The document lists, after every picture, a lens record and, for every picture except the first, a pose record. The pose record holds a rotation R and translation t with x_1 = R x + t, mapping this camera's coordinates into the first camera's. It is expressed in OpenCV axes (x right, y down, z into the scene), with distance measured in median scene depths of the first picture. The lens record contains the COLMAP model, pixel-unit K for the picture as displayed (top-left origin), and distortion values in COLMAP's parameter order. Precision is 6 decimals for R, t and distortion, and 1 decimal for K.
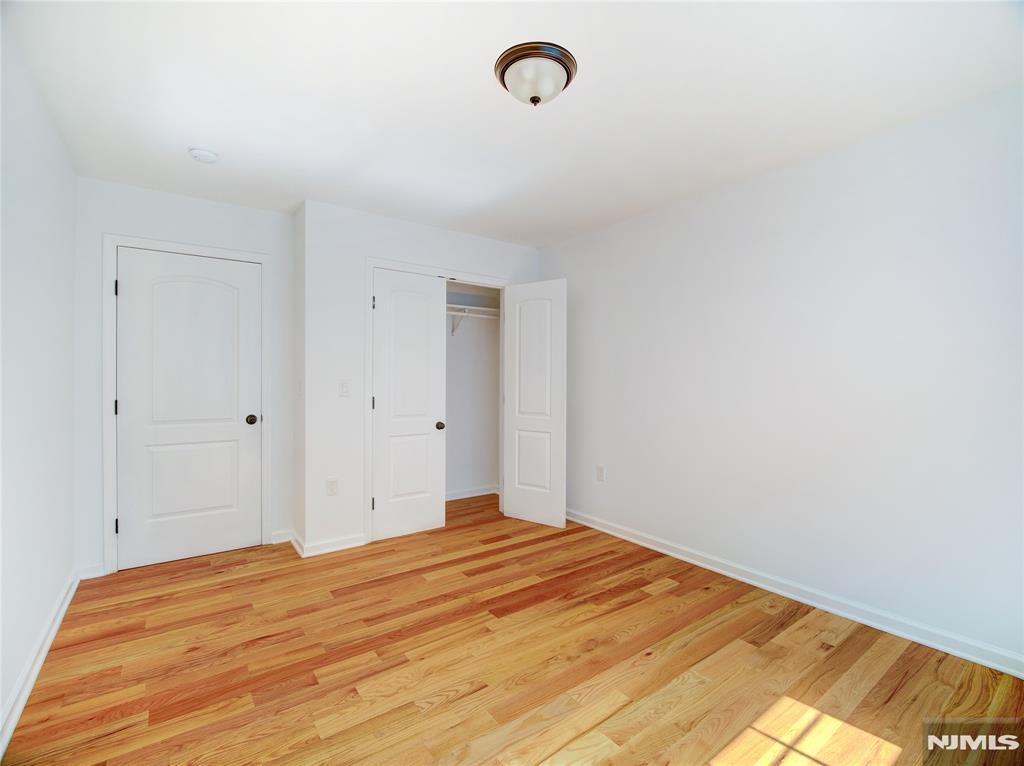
lens RADIAL K [[465.5, 0, 518.1], [0, 465.5, 381.9], [0, 0, 1]] dist [-0.015645, -0.001262]
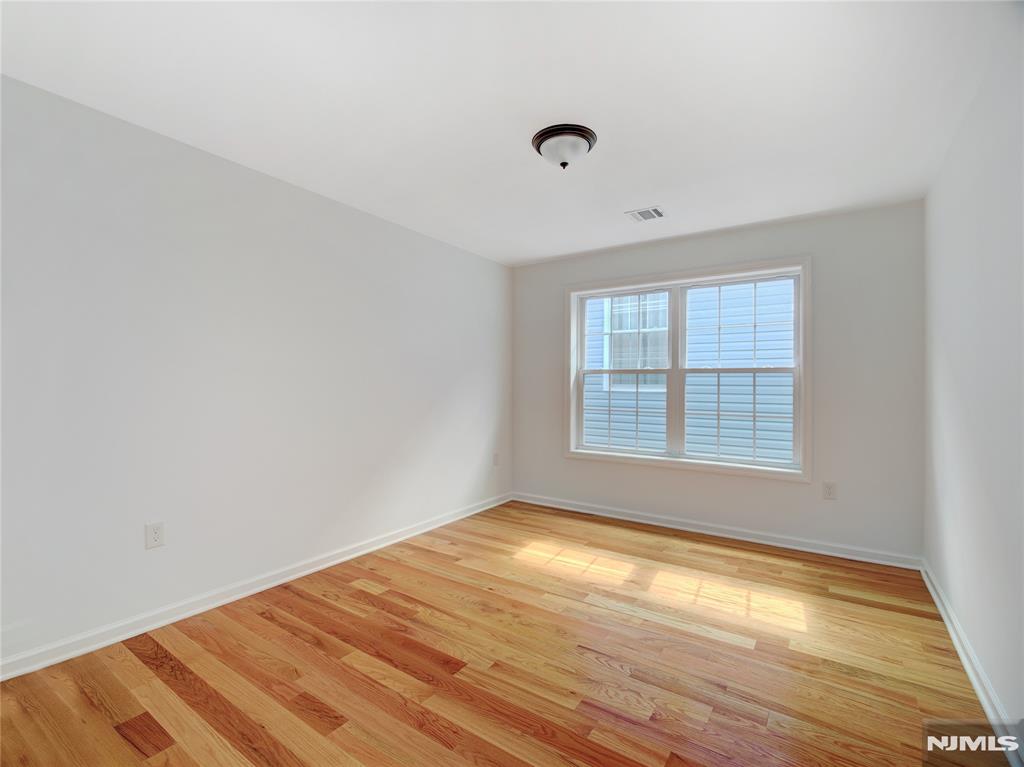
lens RADIAL K [[465.5, 0, 521.5], [0, 465.5, 383.8], [0, 0, 1]] dist [-0.015645, -0.001262]
pose [[-0.330636, -0.009078, 0.943715, -0.821748], [0.003157, 0.999938, 0.010725, -0.007612], [-0.943753, 0.006525, -0.330586, 1.123381]]
